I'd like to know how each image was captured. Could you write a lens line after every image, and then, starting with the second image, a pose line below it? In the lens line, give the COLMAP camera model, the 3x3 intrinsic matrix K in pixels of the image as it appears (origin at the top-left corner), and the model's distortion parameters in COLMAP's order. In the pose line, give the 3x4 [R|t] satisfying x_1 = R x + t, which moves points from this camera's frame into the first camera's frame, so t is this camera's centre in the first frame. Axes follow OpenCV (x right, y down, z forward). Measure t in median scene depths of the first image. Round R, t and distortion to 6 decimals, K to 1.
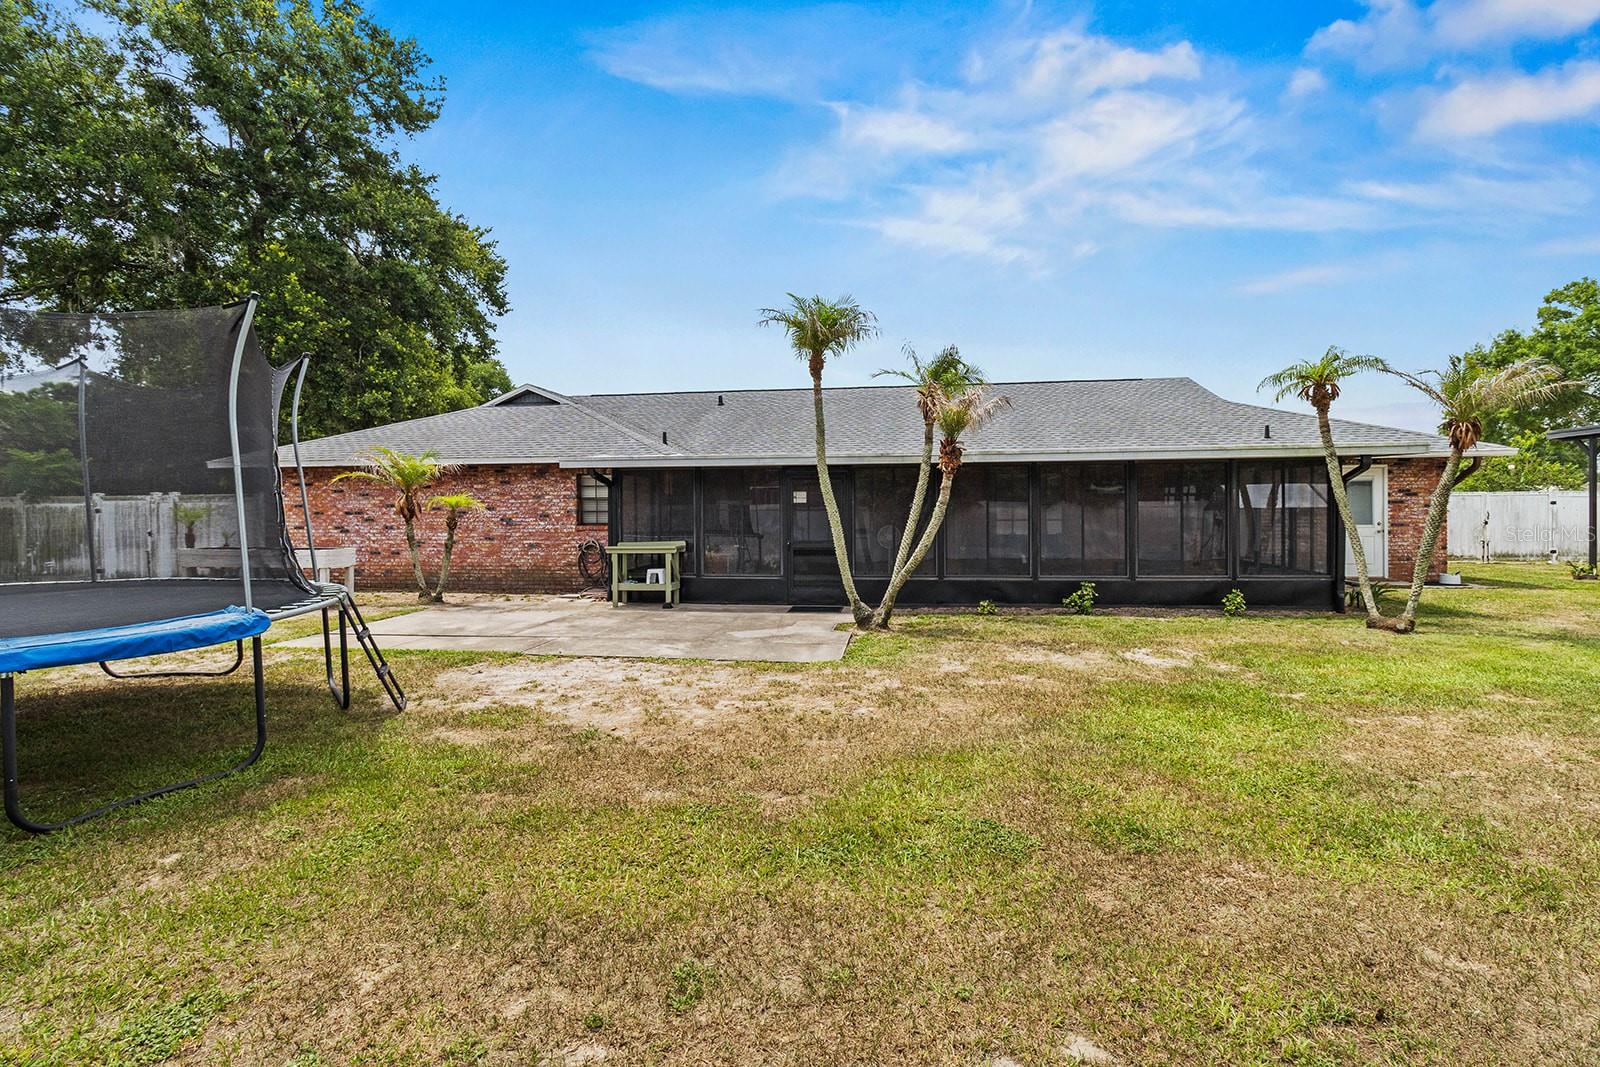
lens RADIAL K [[732.0, 0, 817.0], [0, 732.0, 523.2], [0, 0, 1]] dist [-0.001880, 0.000261]
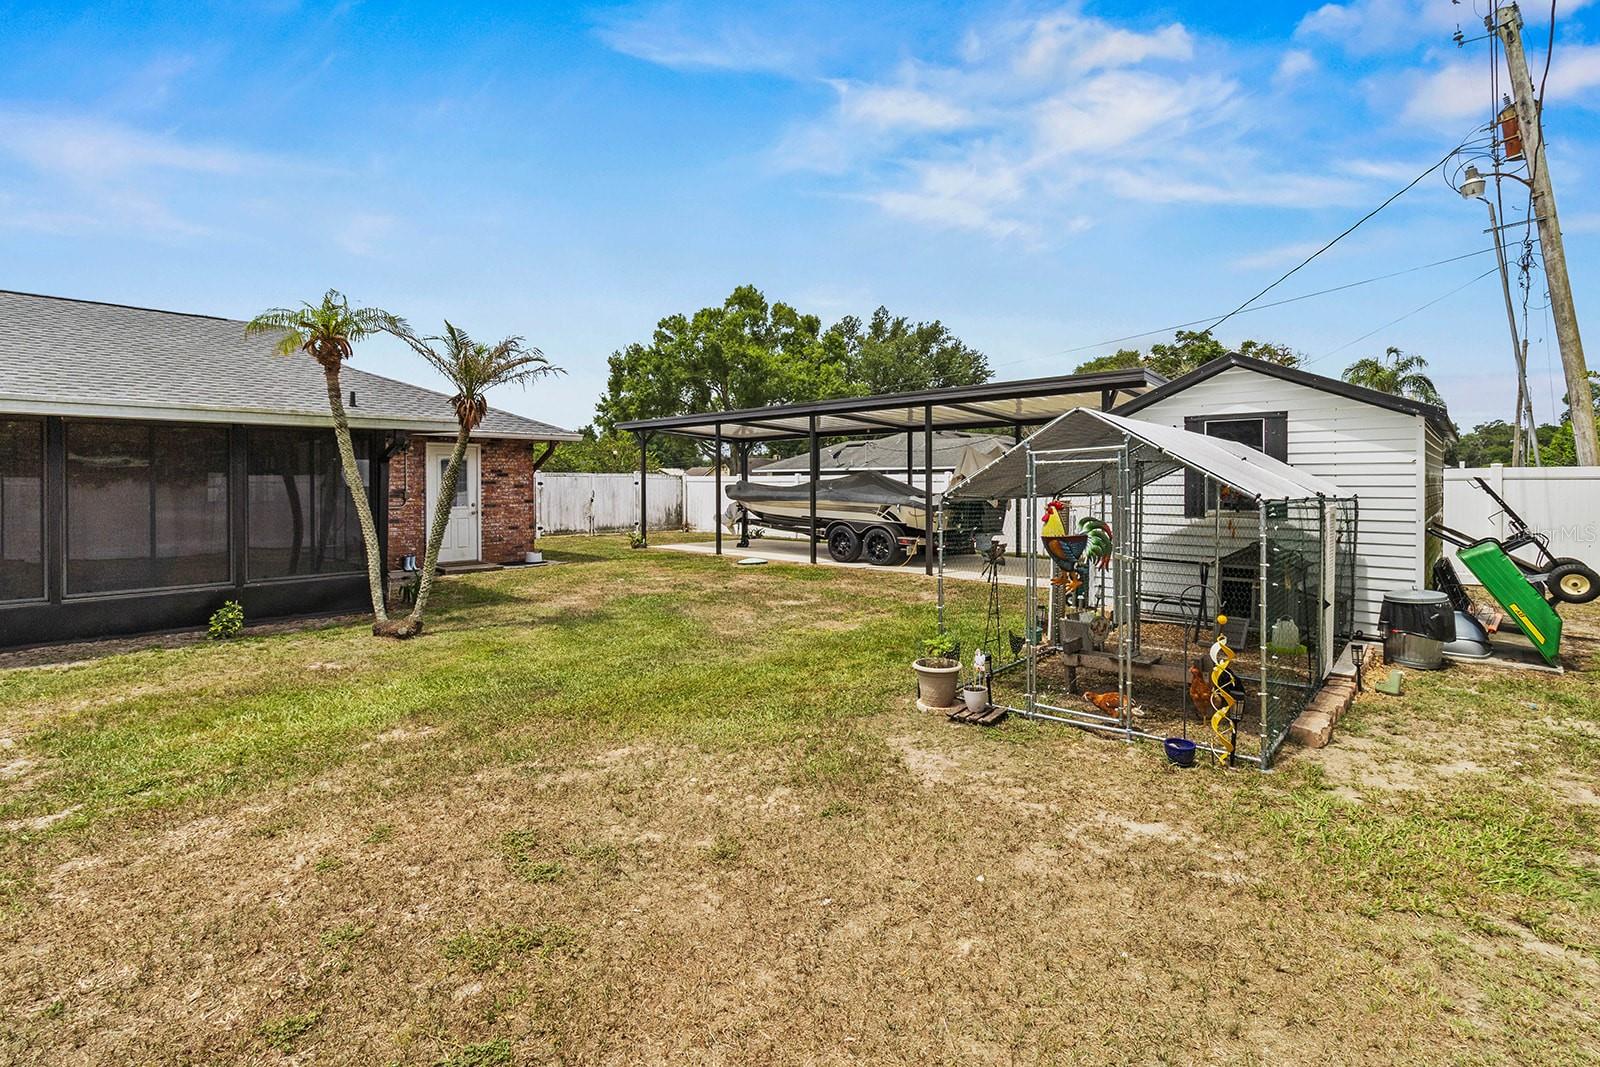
lens RADIAL K [[750.2, 0, 800.3], [0, 750.2, 480.7], [0, 0, 1]] dist [0.001713, 0.000178]
pose [[0.589755, 0.007597, 0.807546, 0.222799], [0.013084, 0.999735, -0.018960, -0.006660], [-0.807476, 0.021748, 0.589499, 0.065010]]
